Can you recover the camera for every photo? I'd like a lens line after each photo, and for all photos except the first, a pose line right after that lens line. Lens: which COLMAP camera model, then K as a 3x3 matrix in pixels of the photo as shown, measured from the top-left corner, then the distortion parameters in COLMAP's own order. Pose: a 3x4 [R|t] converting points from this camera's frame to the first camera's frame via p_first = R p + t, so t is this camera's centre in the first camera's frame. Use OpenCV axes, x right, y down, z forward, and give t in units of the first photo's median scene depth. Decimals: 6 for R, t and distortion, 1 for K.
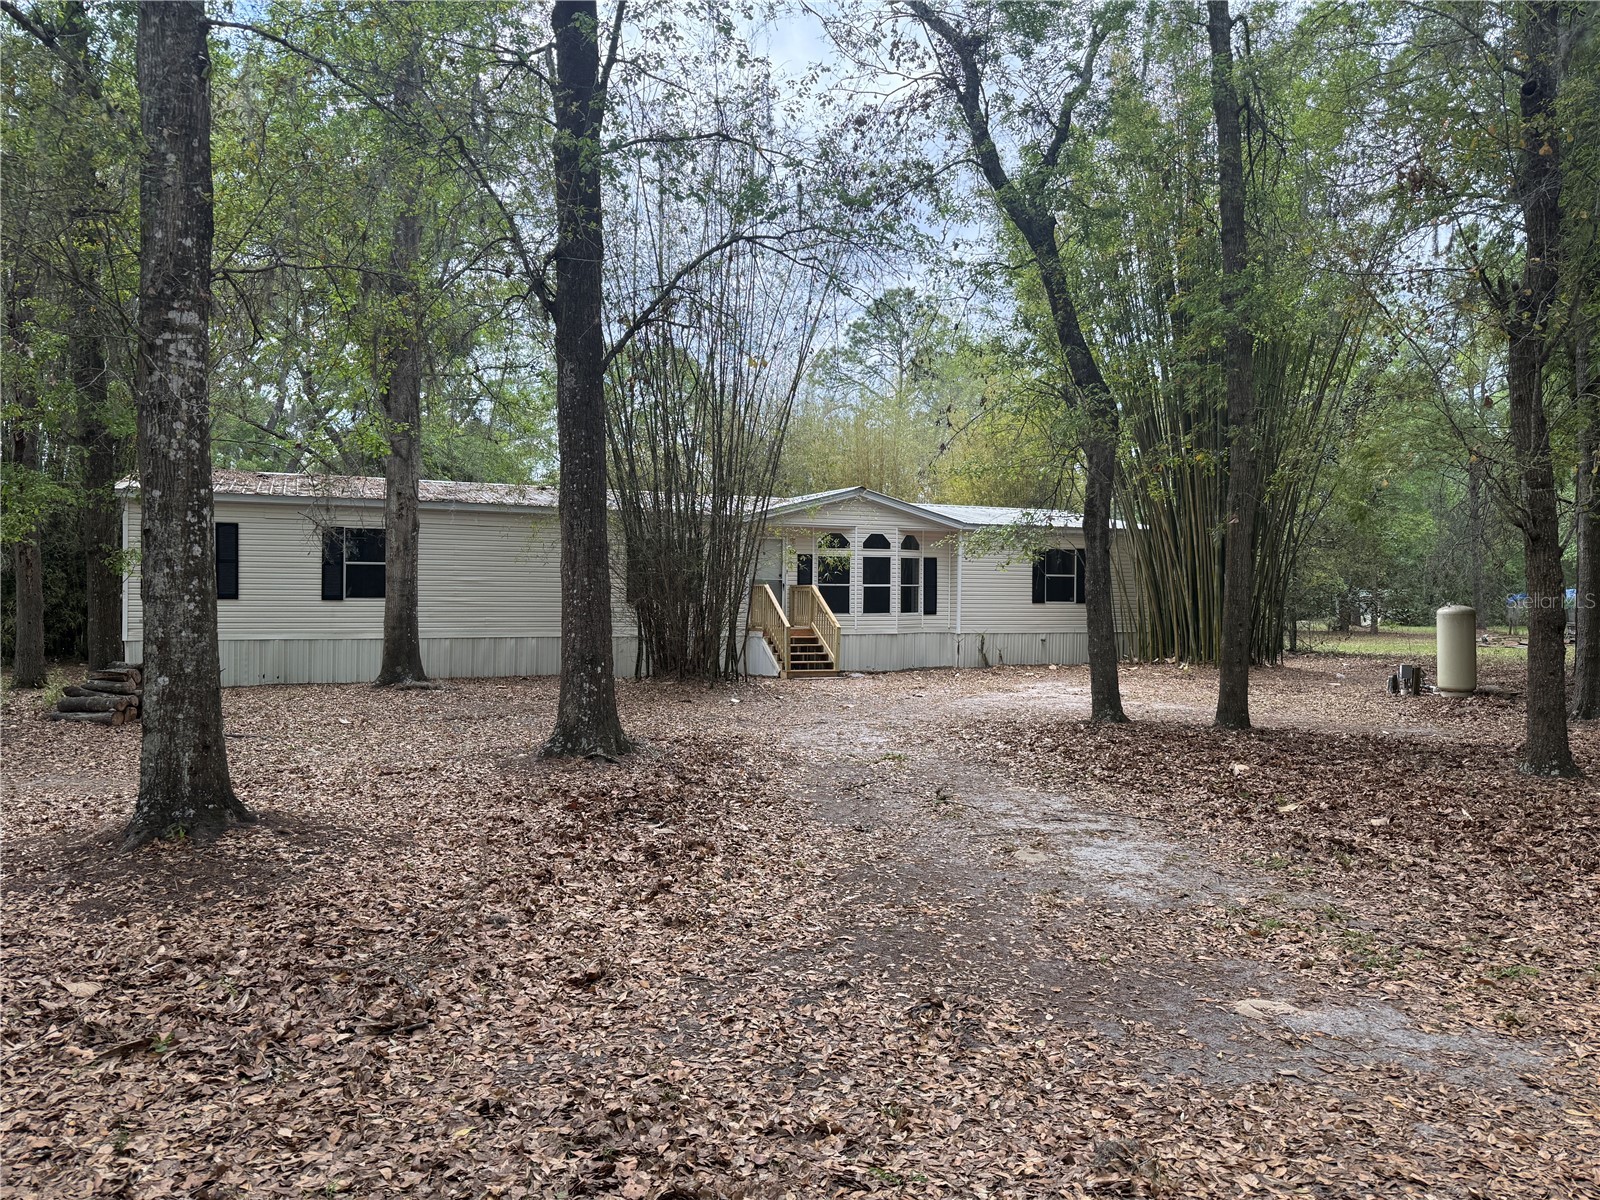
lens RADIAL K [[1108.0, 0, 795.0], [0, 1108.0, 601.1], [0, 0, 1]] dist [0.046435, -0.058587]
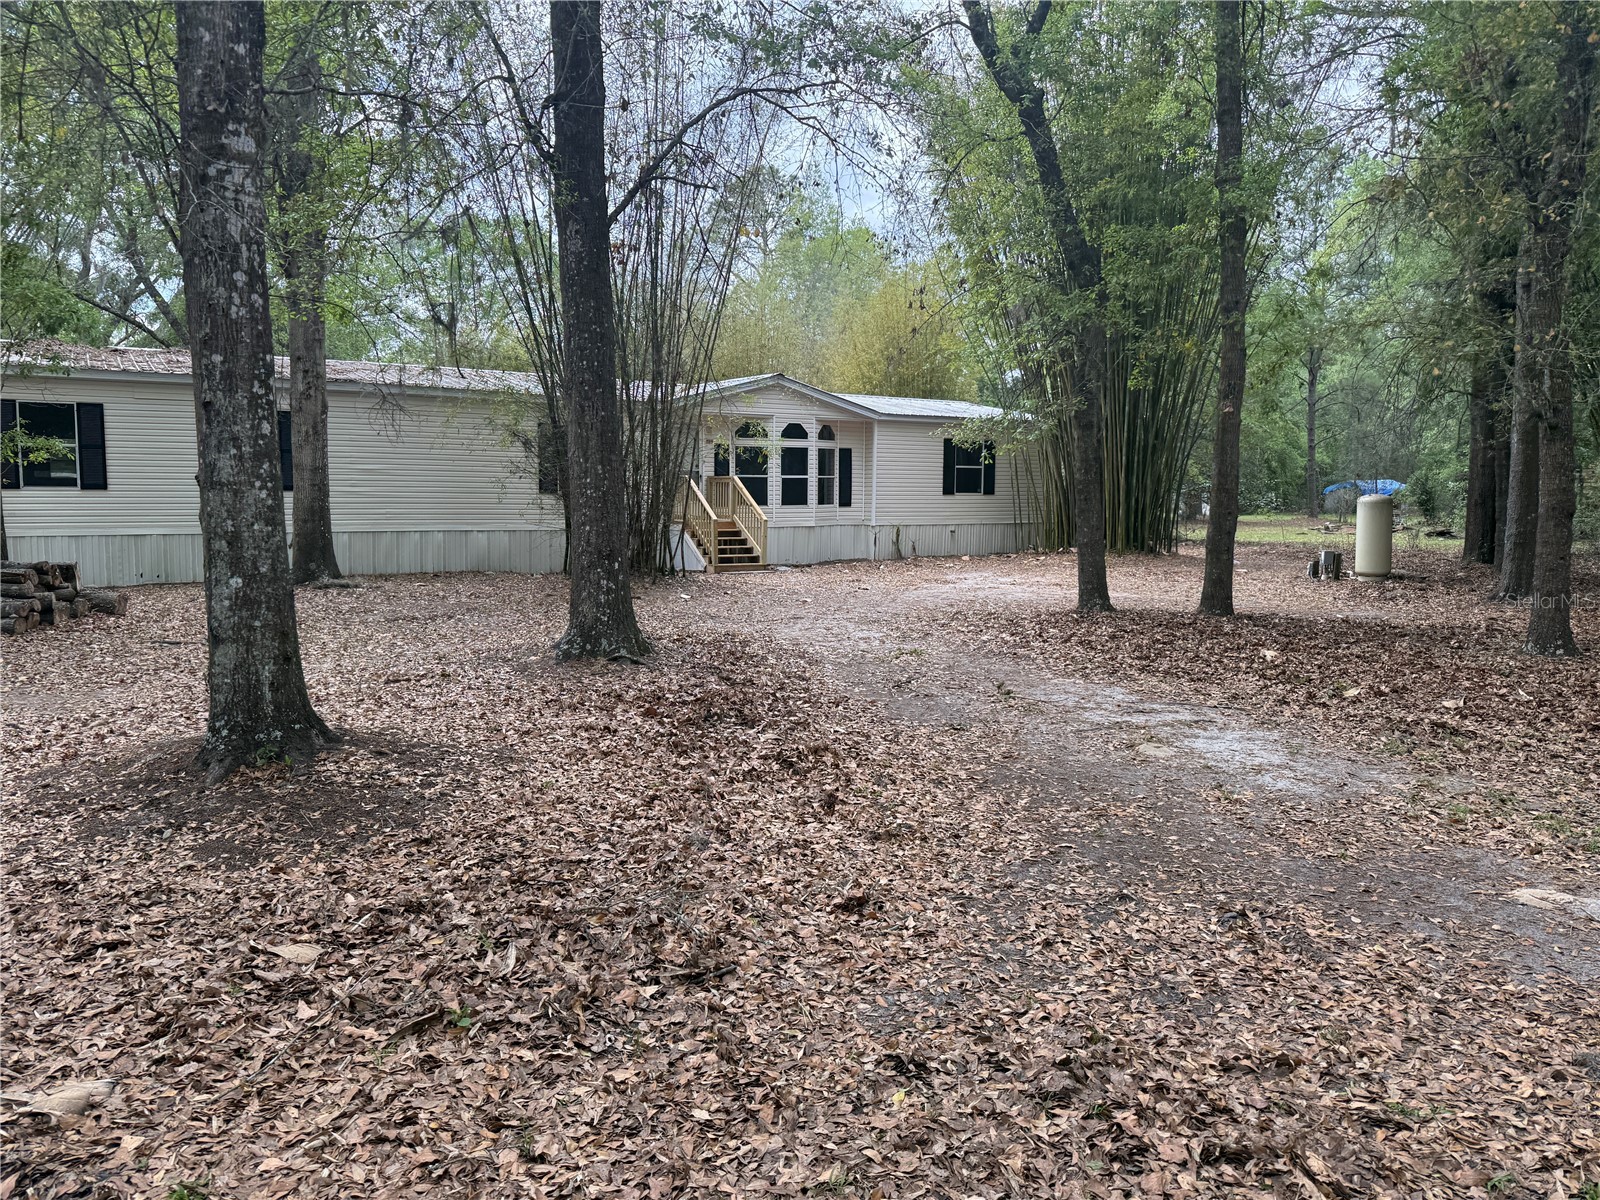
lens RADIAL K [[1108.0, 0, 800.5], [0, 1108.0, 586.8], [0, 0, 1]] dist [0.046435, -0.058587]
pose [[0.988978, -0.013360, 0.147459, -0.265869], [0.000948, 0.996472, 0.083919, 0.003832], [-0.148060, -0.082855, 0.985502, 0.100603]]
